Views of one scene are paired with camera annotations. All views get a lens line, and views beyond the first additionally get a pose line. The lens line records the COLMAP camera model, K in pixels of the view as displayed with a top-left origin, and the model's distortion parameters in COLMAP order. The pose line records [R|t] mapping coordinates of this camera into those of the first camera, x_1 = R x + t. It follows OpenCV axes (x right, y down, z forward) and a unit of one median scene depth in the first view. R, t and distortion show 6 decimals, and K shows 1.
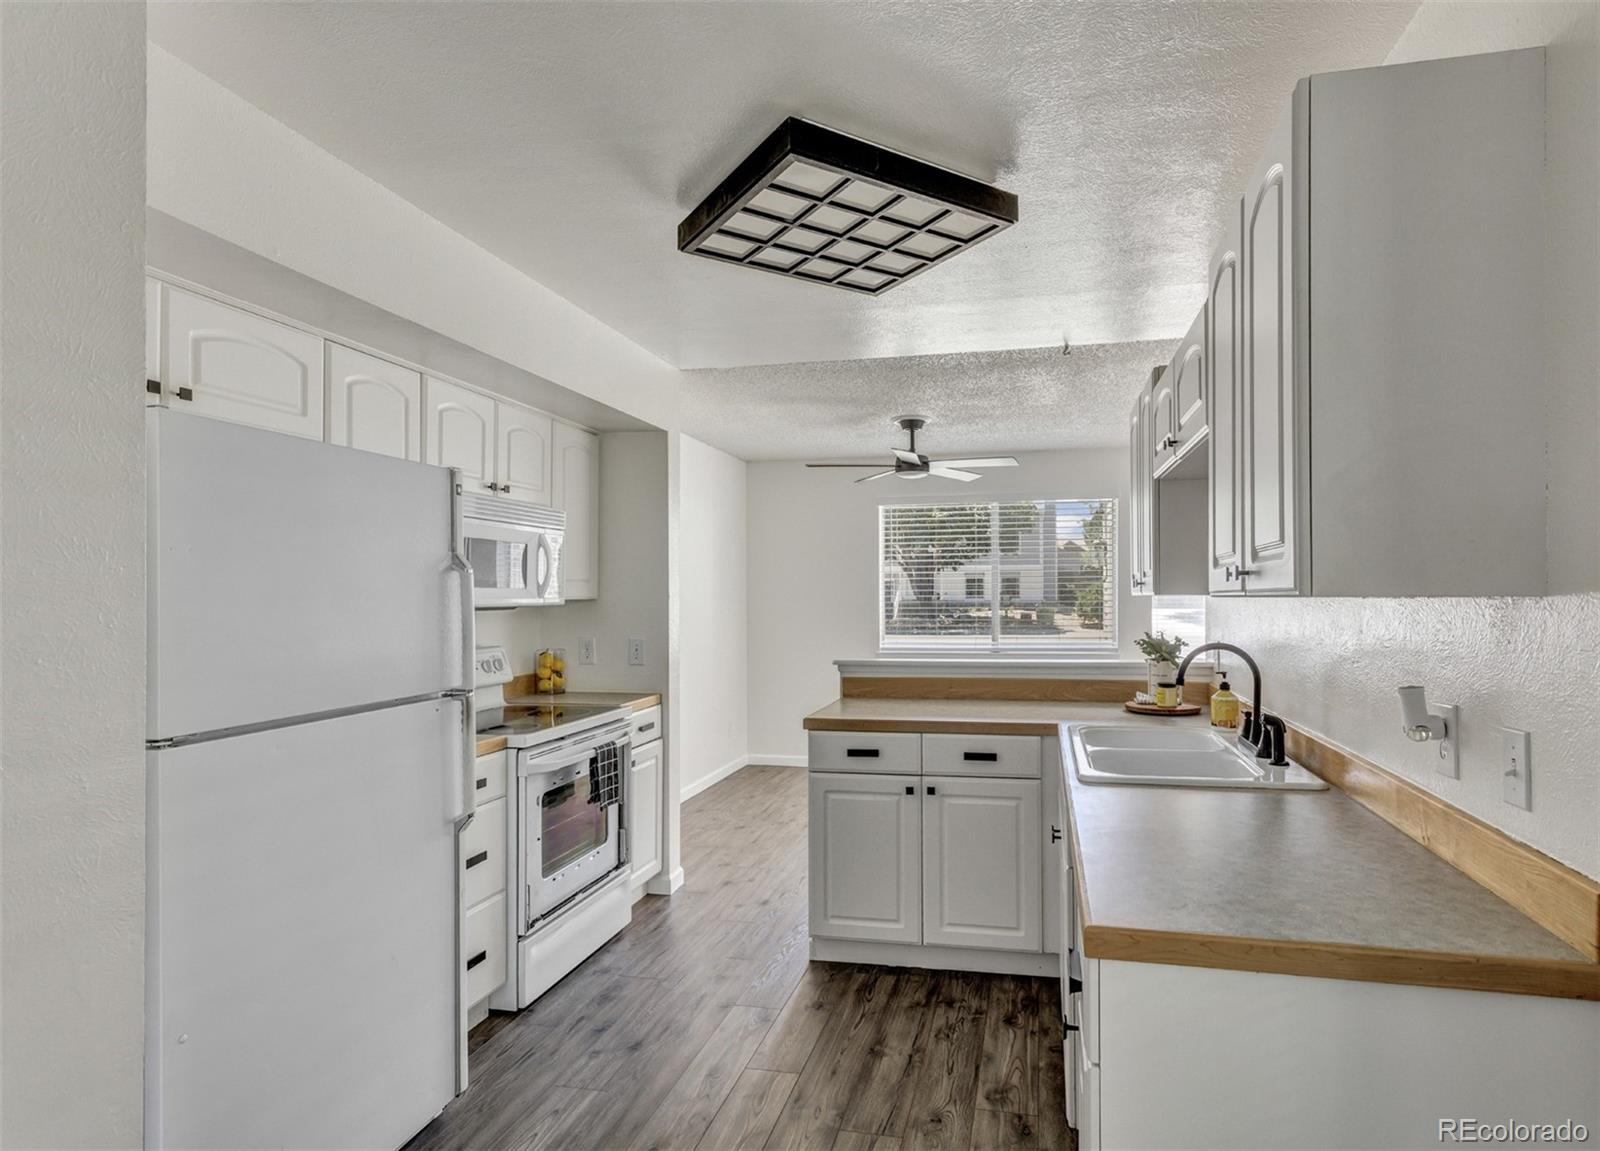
lens RADIAL K [[842.5, 0, 859.1], [0, 842.5, 583.2], [0, 0, 1]] dist [-0.000329, 0.004793]
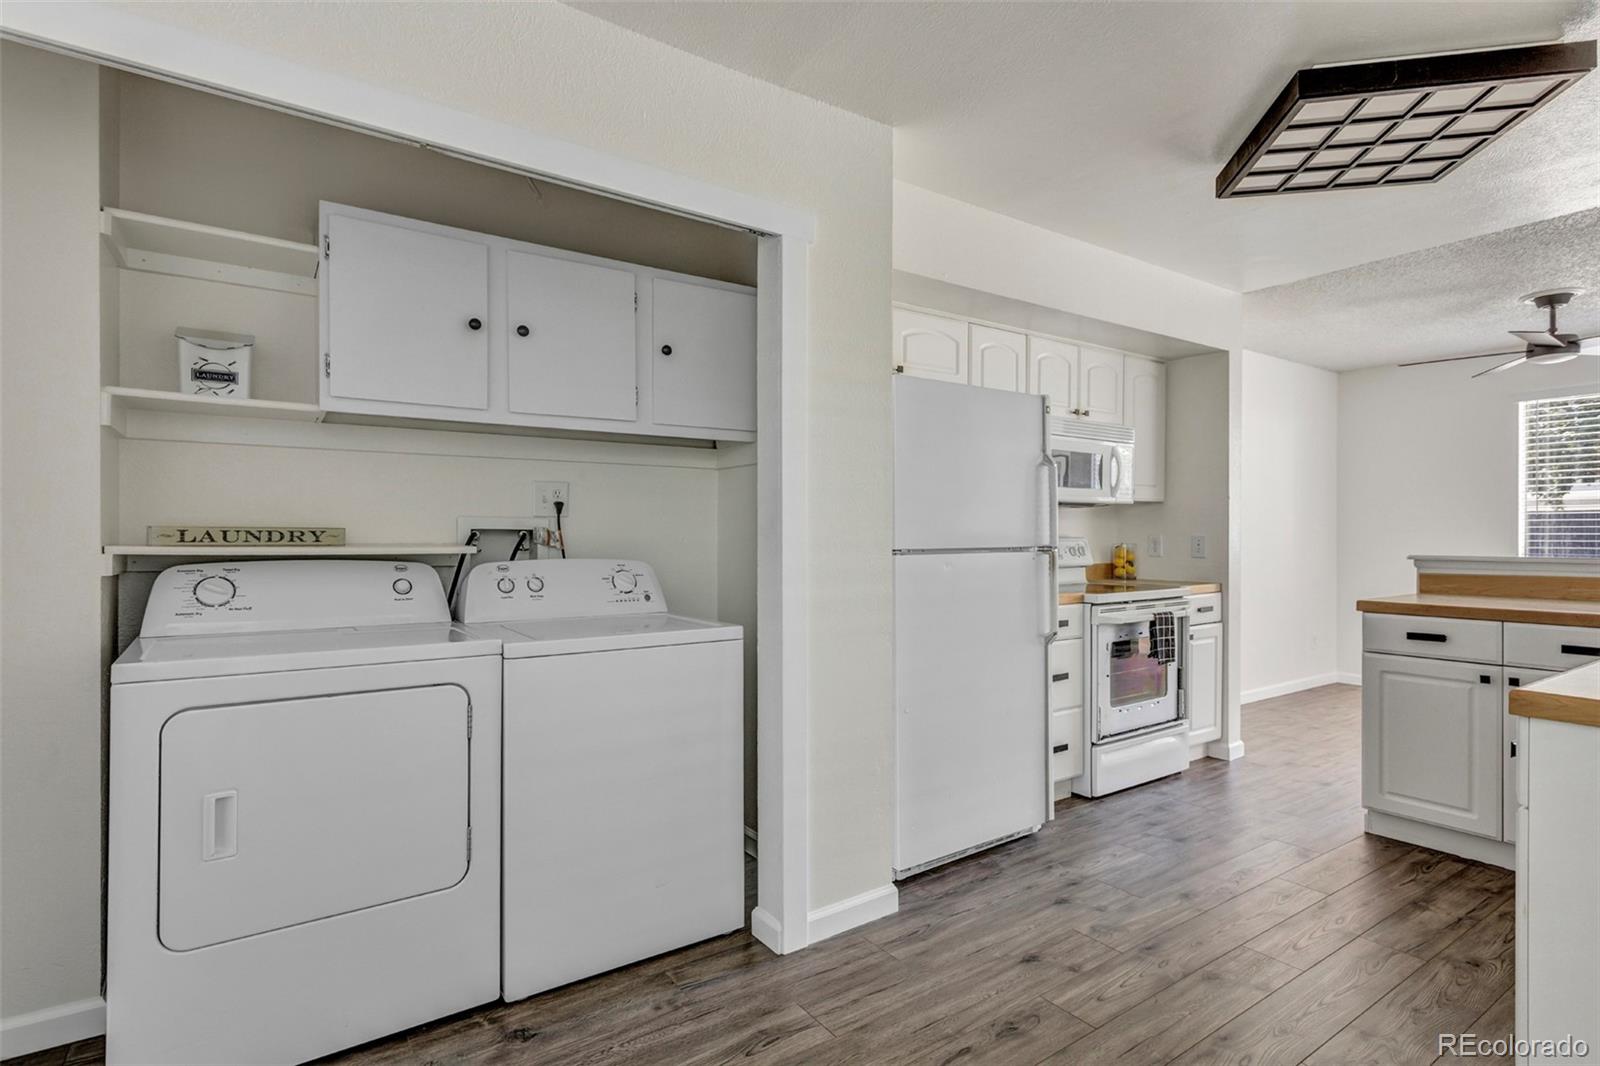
lens RADIAL K [[782.3, 0, 808.7], [0, 782.3, 540.3], [0, 0, 1]] dist [0.011074, -0.000768]
pose [[0.725296, 0.012613, -0.688322, 0.120102], [0.005061, 0.999707, 0.023651, 0.059921], [0.688419, -0.020638, 0.725020, -0.204064]]
